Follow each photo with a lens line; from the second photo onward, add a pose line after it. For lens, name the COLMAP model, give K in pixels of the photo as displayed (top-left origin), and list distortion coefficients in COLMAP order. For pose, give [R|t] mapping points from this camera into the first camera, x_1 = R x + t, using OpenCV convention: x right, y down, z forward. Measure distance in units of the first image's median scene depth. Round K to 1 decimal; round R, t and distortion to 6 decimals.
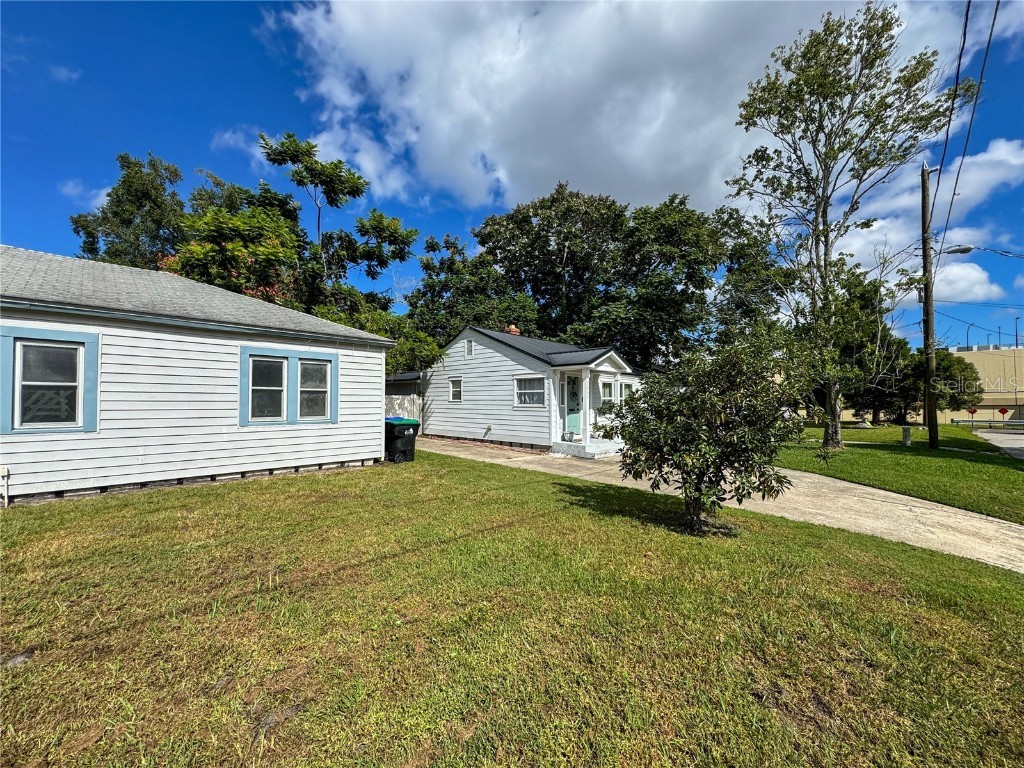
lens RADIAL K [[423.9, 0, 518.8], [0, 423.9, 388.5], [0, 0, 1]] dist [-0.000400, 0.000030]
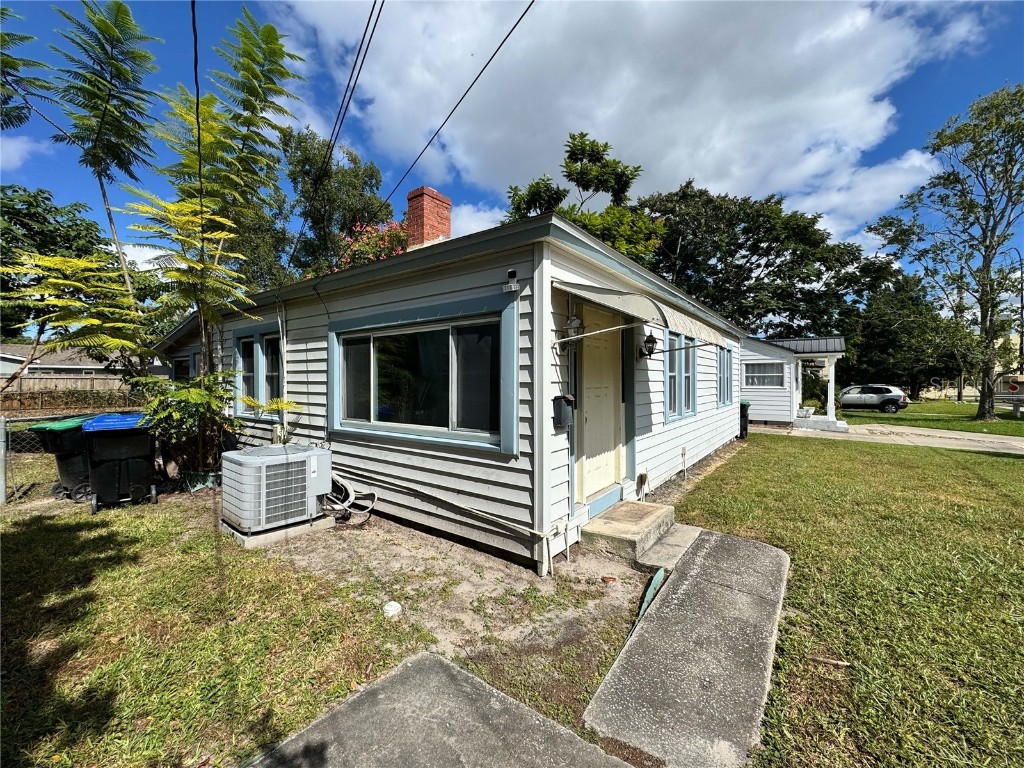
lens RADIAL K [[410.7, 0, 511.4], [0, 410.7, 378.3], [0, 0, 1]] dist [-0.000405, 0.000160]
pose [[0.994237, 0.002098, 0.107181, -0.748831], [-0.005666, 0.999439, 0.032995, -0.016010], [-0.107052, -0.033412, 0.993692, -0.031699]]
